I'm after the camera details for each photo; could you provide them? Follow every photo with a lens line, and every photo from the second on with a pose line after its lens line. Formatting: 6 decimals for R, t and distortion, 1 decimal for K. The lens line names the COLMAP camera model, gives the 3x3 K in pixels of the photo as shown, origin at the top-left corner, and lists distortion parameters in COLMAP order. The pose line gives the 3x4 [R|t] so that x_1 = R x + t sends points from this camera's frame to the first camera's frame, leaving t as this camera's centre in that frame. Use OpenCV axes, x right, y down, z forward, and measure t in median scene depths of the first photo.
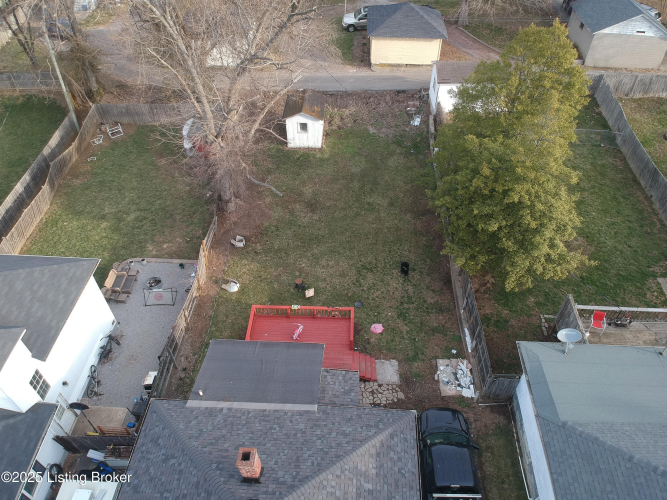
lens RADIAL K [[486.4, 0, 339.7], [0, 486.4, 251.6], [0, 0, 1]] dist [0.092060, -0.162254]
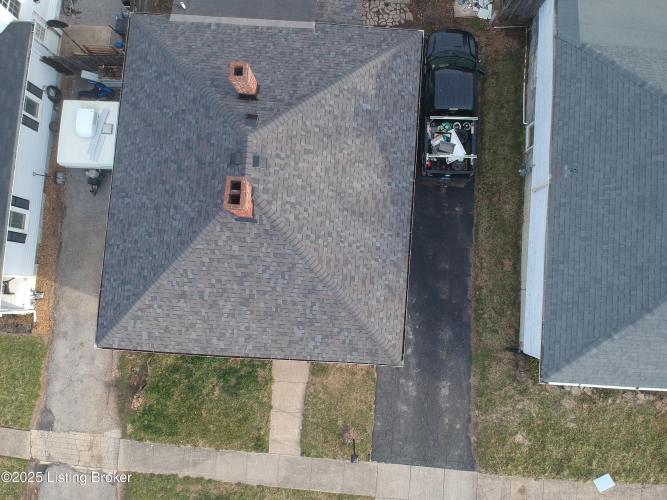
lens RADIAL K [[486.4, 0, 339.7], [0, 486.4, 251.6], [0, 0, 1]] dist [0.092060, -0.162254]
pose [[0.999858, 0.016314, -0.004266, 0.010696], [-0.009659, 0.761442, 0.648161, 0.048630], [0.013823, -0.648028, 0.761491, 0.042499]]
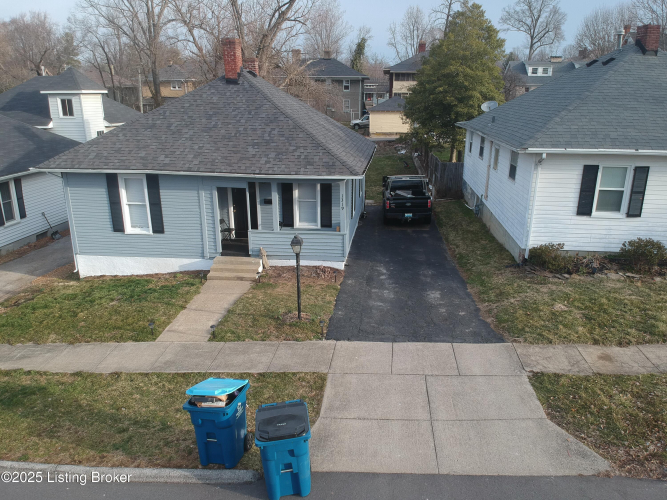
lens RADIAL K [[486.4, 0, 339.7], [0, 486.4, 251.6], [0, 0, 1]] dist [0.092060, -0.162254]
pose [[0.998697, 0.014965, -0.048791, 0.116183], [-0.036197, 0.881661, -0.470493, 1.140303], [0.035977, 0.471646, 0.881054, -0.030113]]
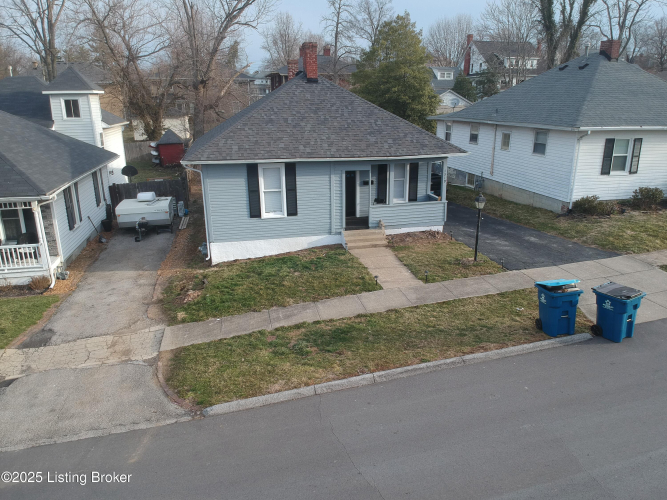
lens RADIAL K [[486.4, 0, 339.7], [0, 486.4, 251.6], [0, 0, 1]] dist [0.092060, -0.162254]
pose [[0.961282, -0.090628, 0.260238, -0.365400], [0.203746, 0.869593, -0.449773, 1.226679], [-0.185540, 0.485381, 0.854389, -0.099992]]
